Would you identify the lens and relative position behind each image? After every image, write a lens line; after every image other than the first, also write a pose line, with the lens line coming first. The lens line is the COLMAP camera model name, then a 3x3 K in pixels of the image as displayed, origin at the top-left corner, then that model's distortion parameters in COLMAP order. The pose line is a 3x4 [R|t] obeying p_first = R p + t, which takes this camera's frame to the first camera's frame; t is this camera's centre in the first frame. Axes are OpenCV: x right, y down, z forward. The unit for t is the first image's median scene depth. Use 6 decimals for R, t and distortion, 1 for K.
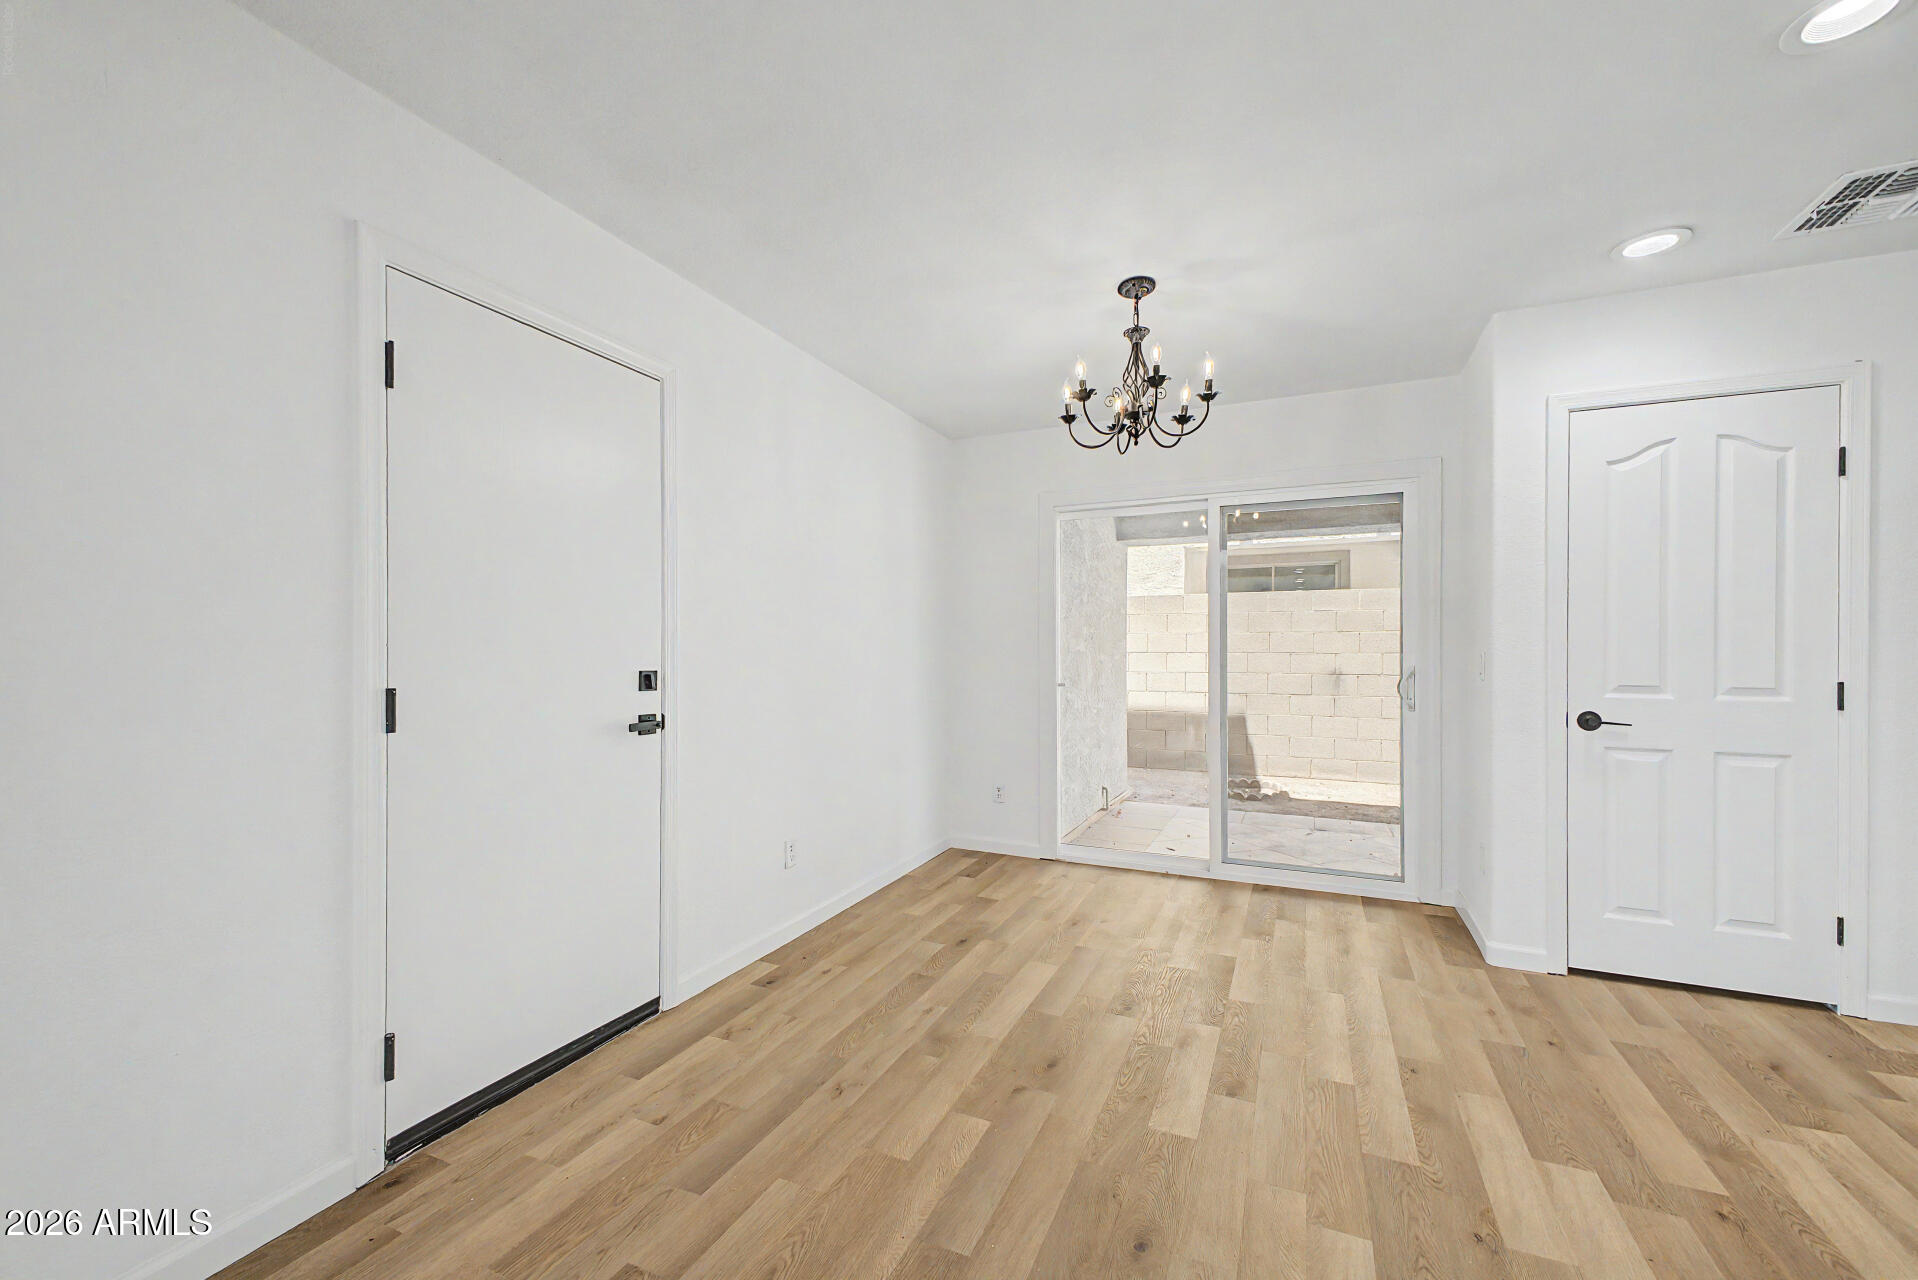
lens RADIAL K [[762.1, 0, 965.6], [0, 762.1, 651.6], [0, 0, 1]] dist [0.005238, -0.000348]
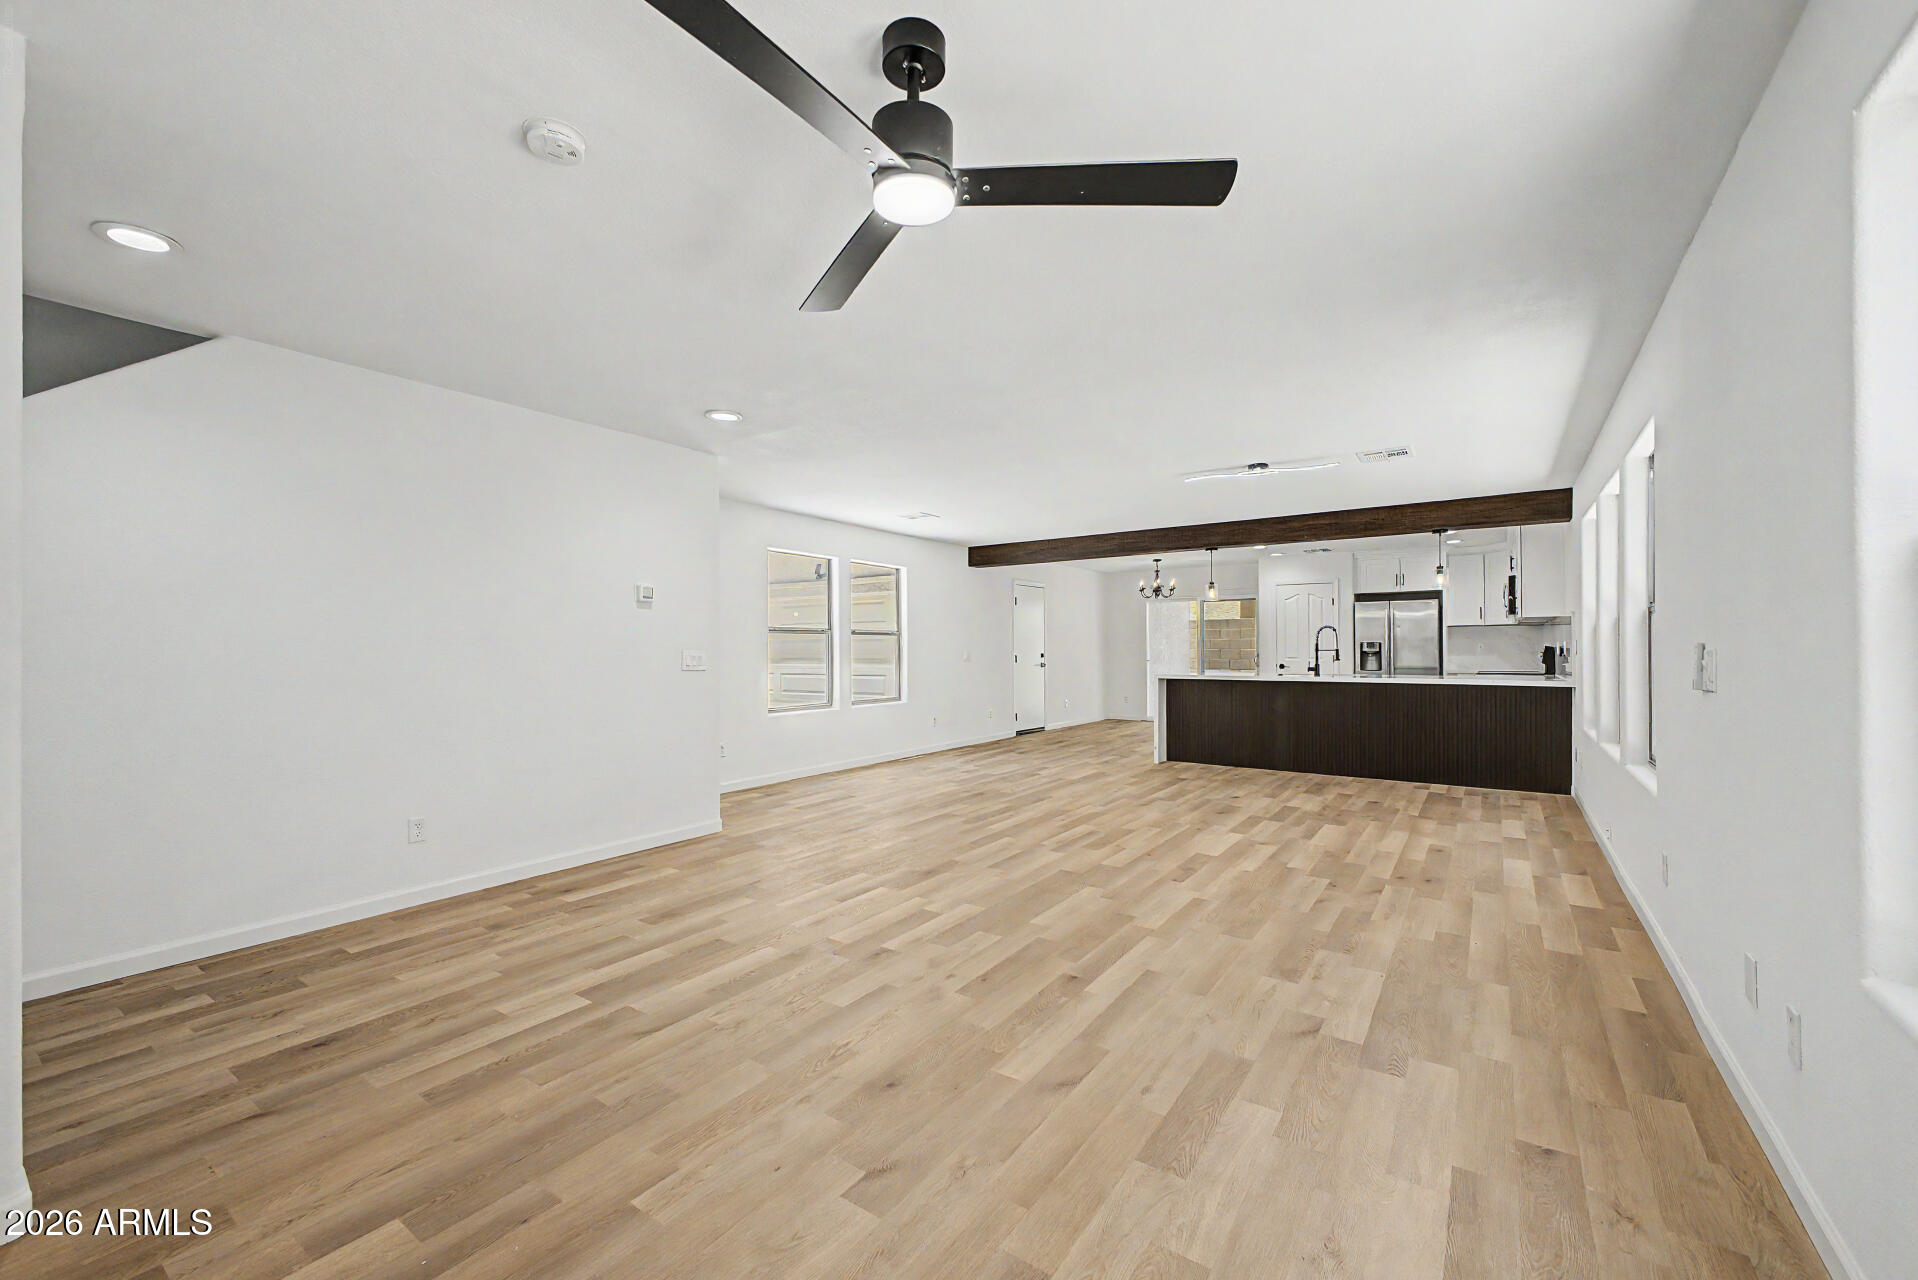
lens RADIAL K [[762.1, 0, 965.6], [0, 762.1, 651.6], [0, 0, 1]] dist [0.005238, -0.000348]
pose [[0.983536, -0.006368, -0.180599, -0.051866], [0.006509, 0.999979, 0.000184, 0.012362], [0.180594, -0.001357, 0.983557, -3.513657]]
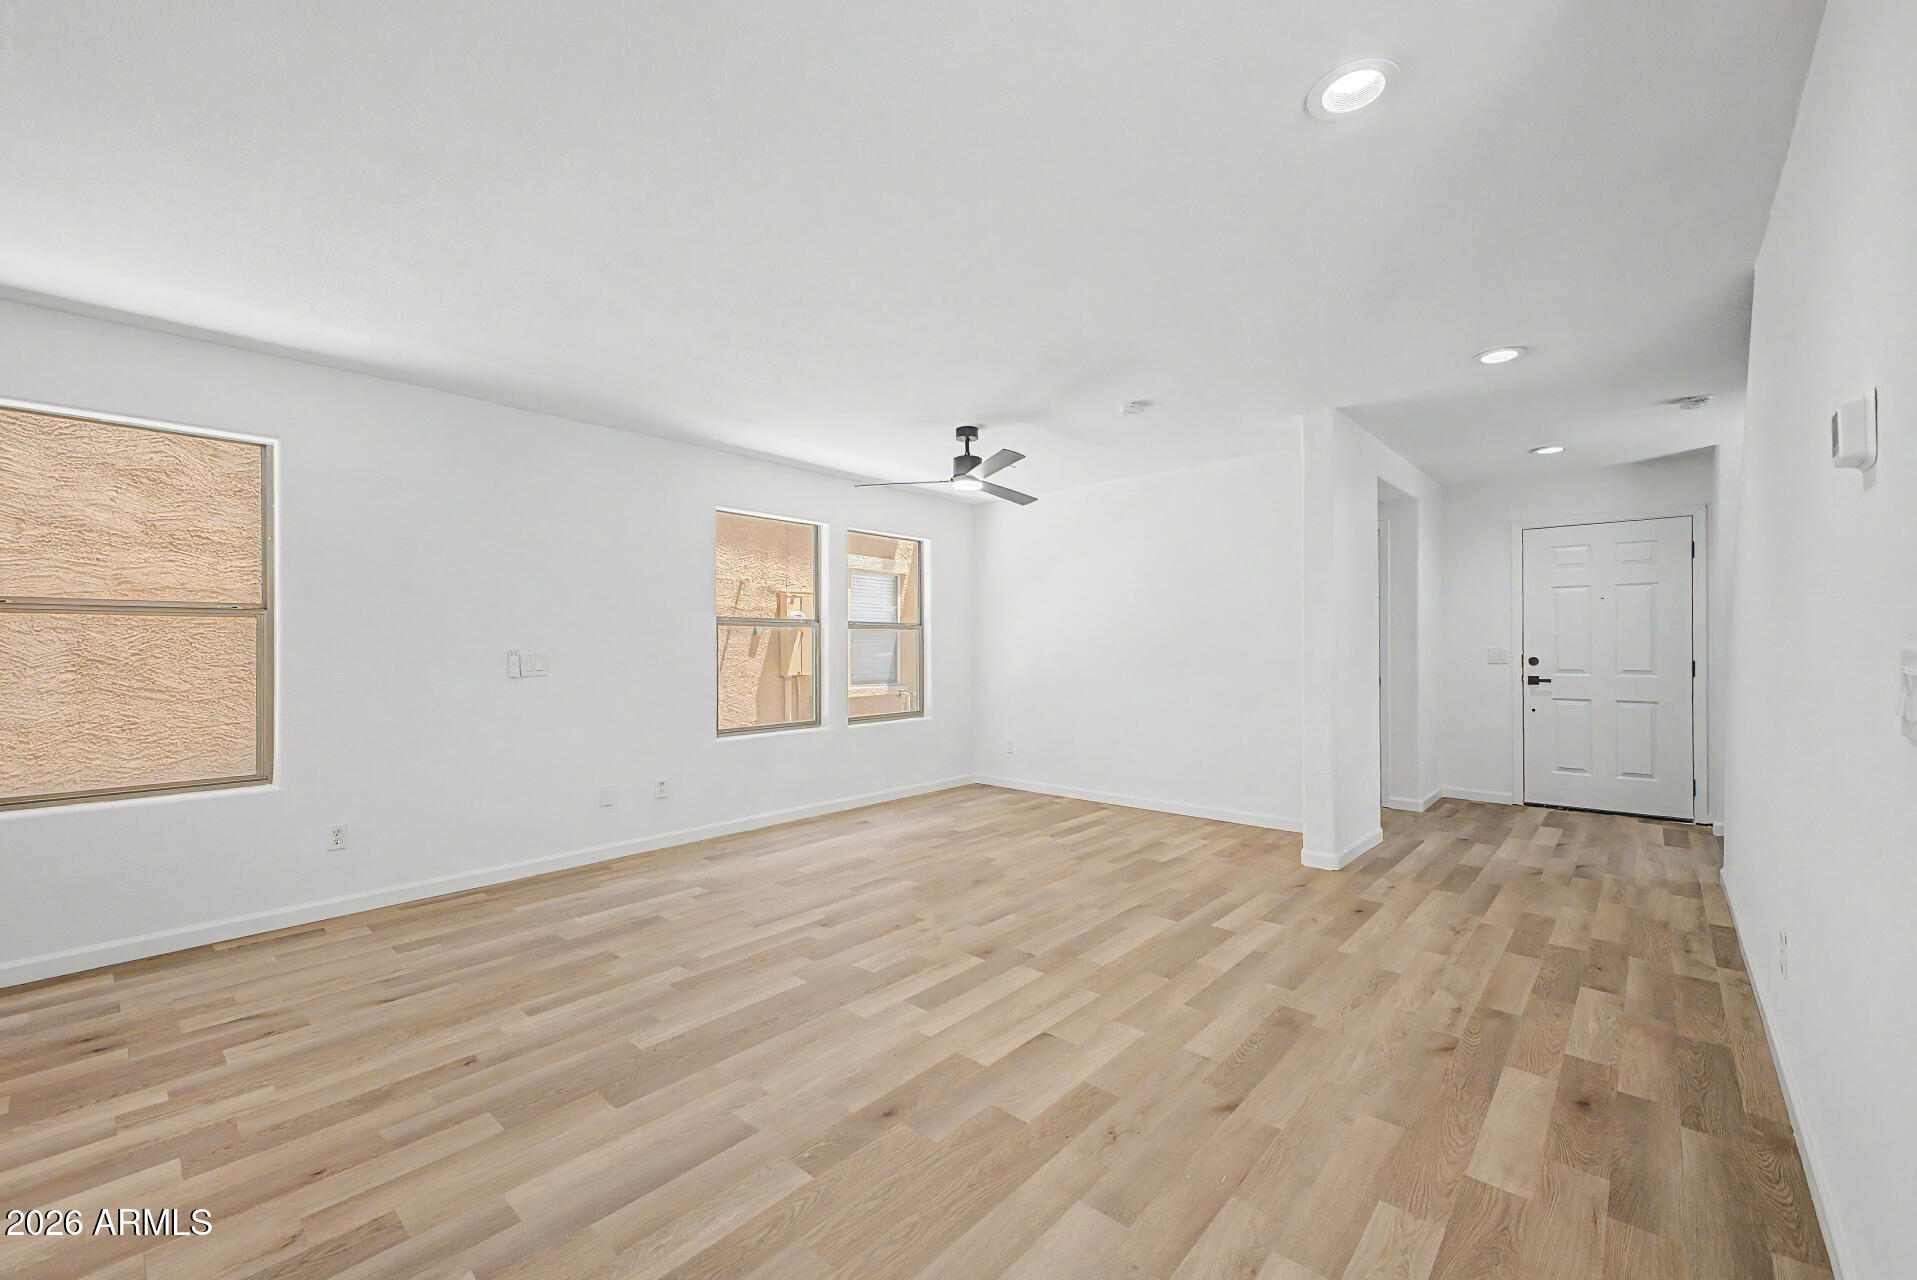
lens RADIAL K [[770.2, 0, 965.3], [0, 770.2, 641.4], [0, 0, 1]] dist [0.008025, -0.000178]
pose [[-0.953320, 0.004598, 0.301926, -0.755468], [0.003341, 0.999983, -0.004680, 0.002437], [-0.301942, -0.003453, -0.953320, -1.146295]]
